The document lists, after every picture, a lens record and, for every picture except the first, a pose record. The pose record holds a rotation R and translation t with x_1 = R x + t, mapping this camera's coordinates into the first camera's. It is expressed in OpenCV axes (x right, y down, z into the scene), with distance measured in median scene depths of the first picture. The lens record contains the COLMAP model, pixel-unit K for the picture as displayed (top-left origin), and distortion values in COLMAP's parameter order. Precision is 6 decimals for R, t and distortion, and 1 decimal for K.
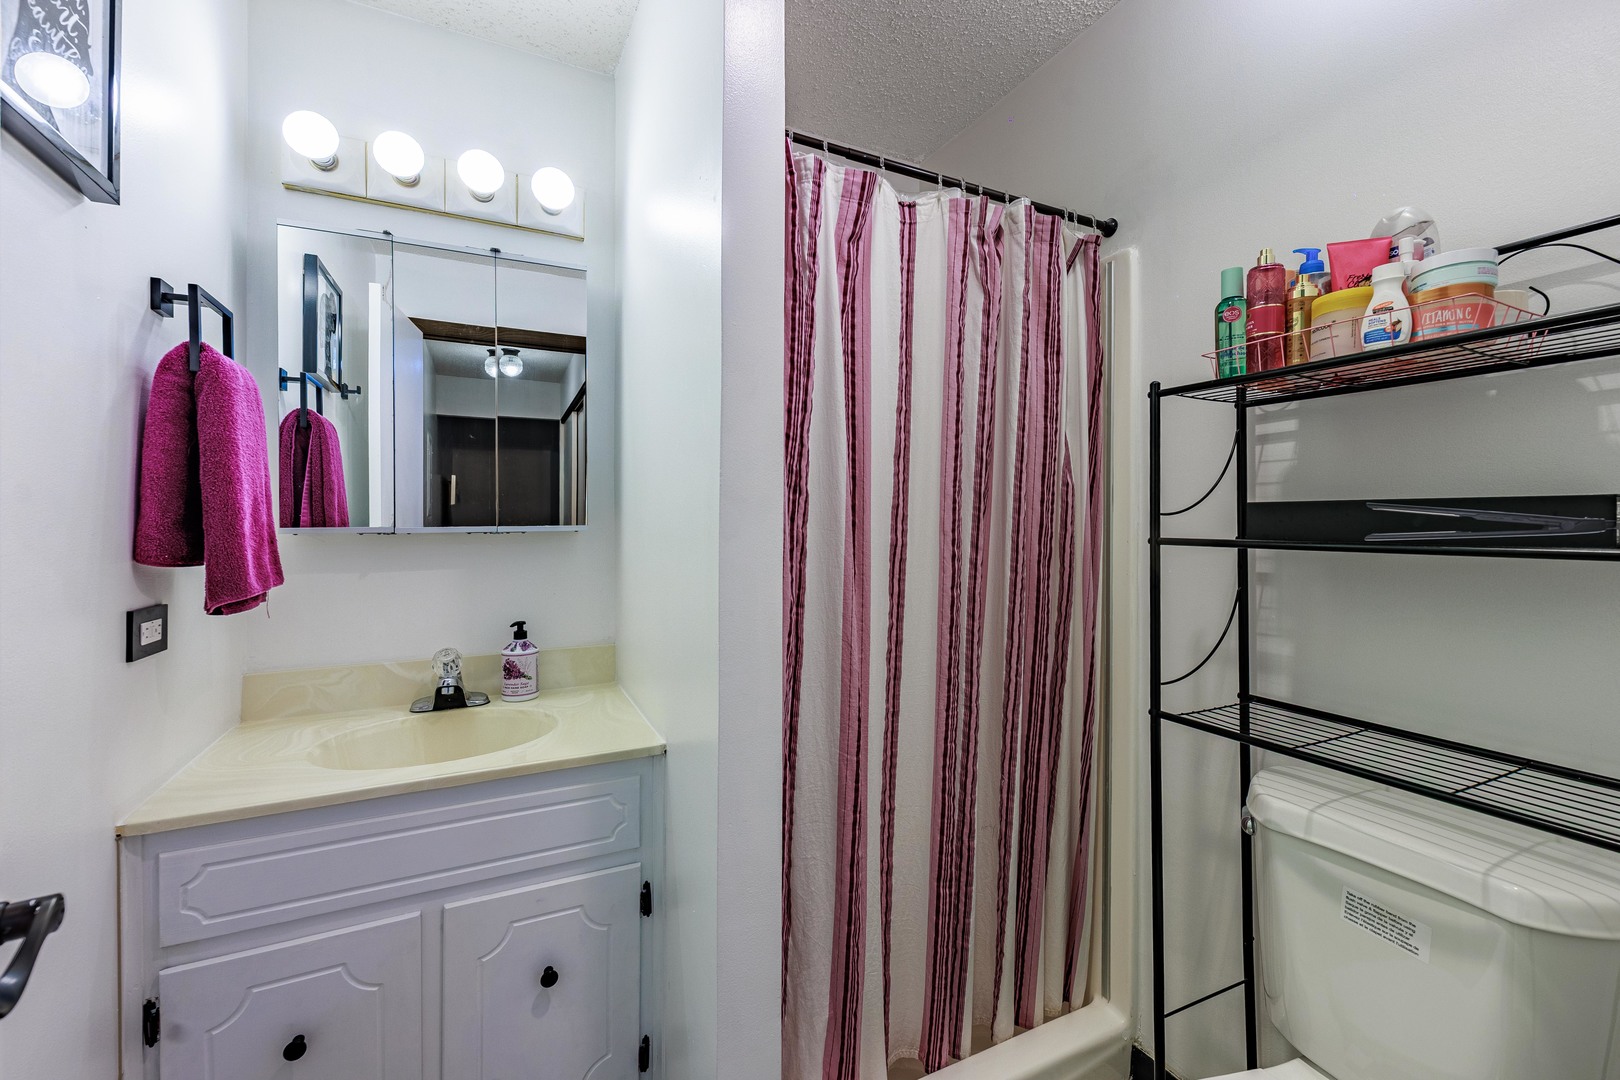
lens RADIAL K [[658.2, 0, 816.3], [0, 658.2, 529.1], [0, 0, 1]] dist [0.015973, -0.004541]
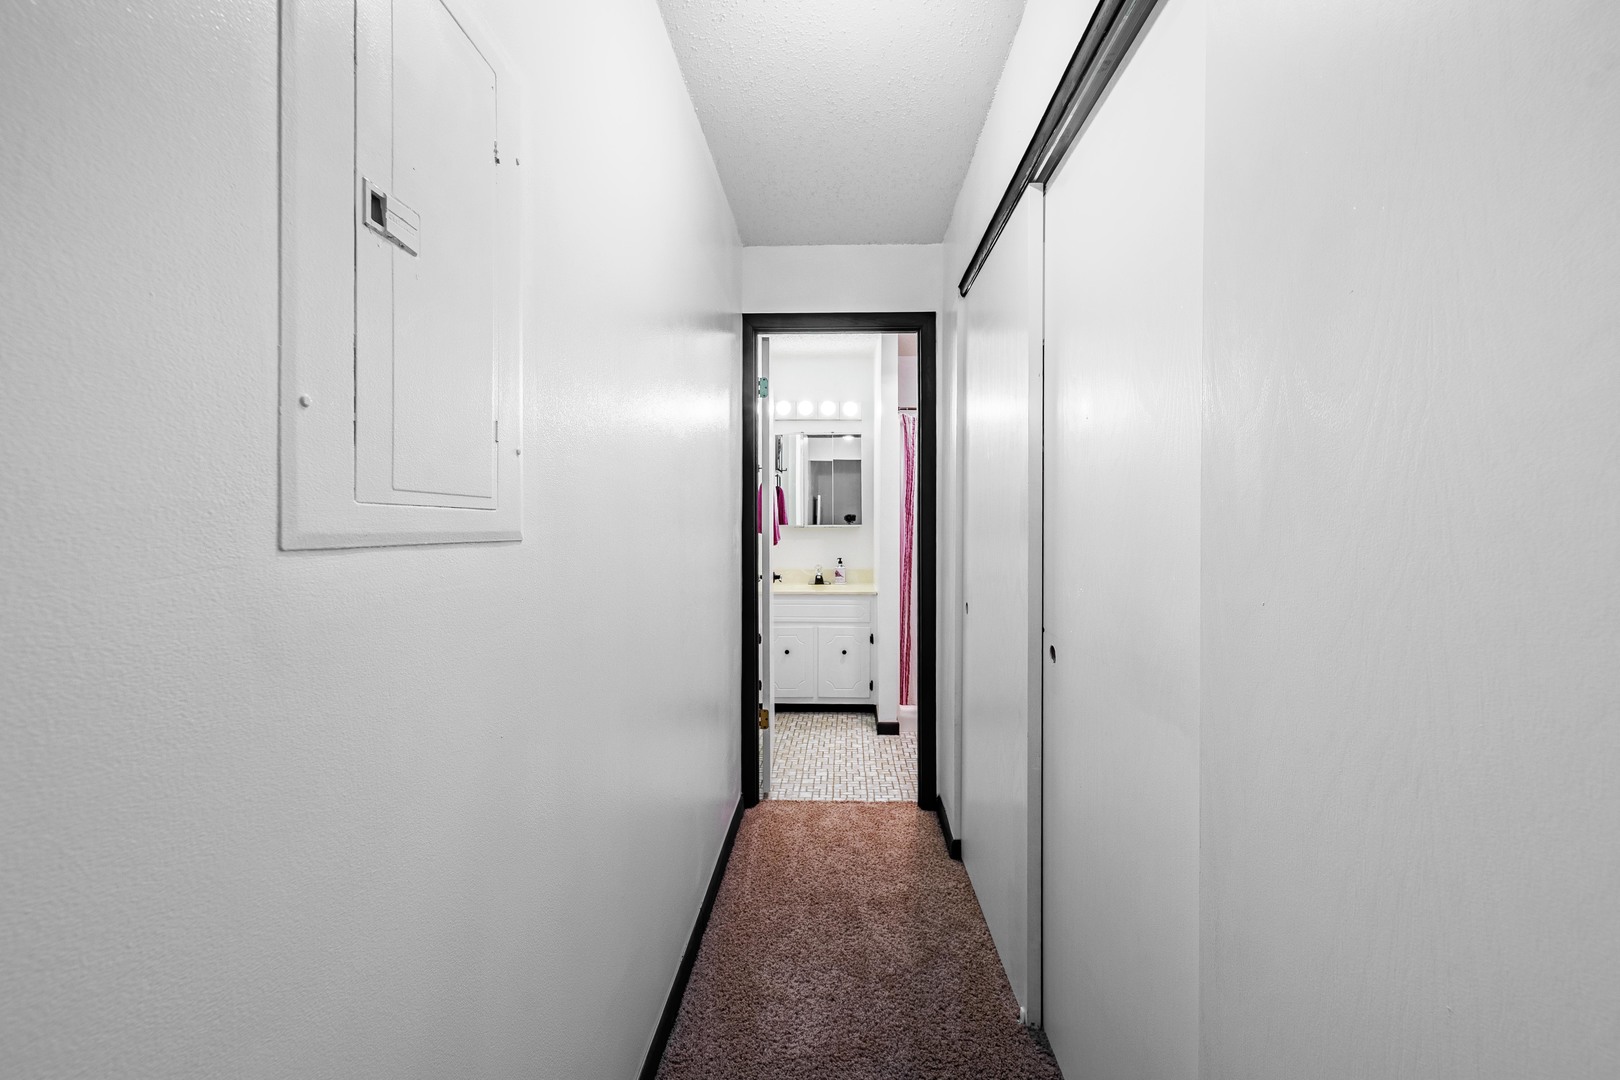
lens RADIAL K [[658.2, 0, 812.2], [0, 658.2, 531.8], [0, 0, 1]] dist [0.015973, -0.004541]
pose [[0.872251, 0.005520, -0.489027, 0.906707], [-0.002025, 0.999968, 0.007676, 0.003956], [0.489054, -0.005705, 0.872235, -1.673142]]
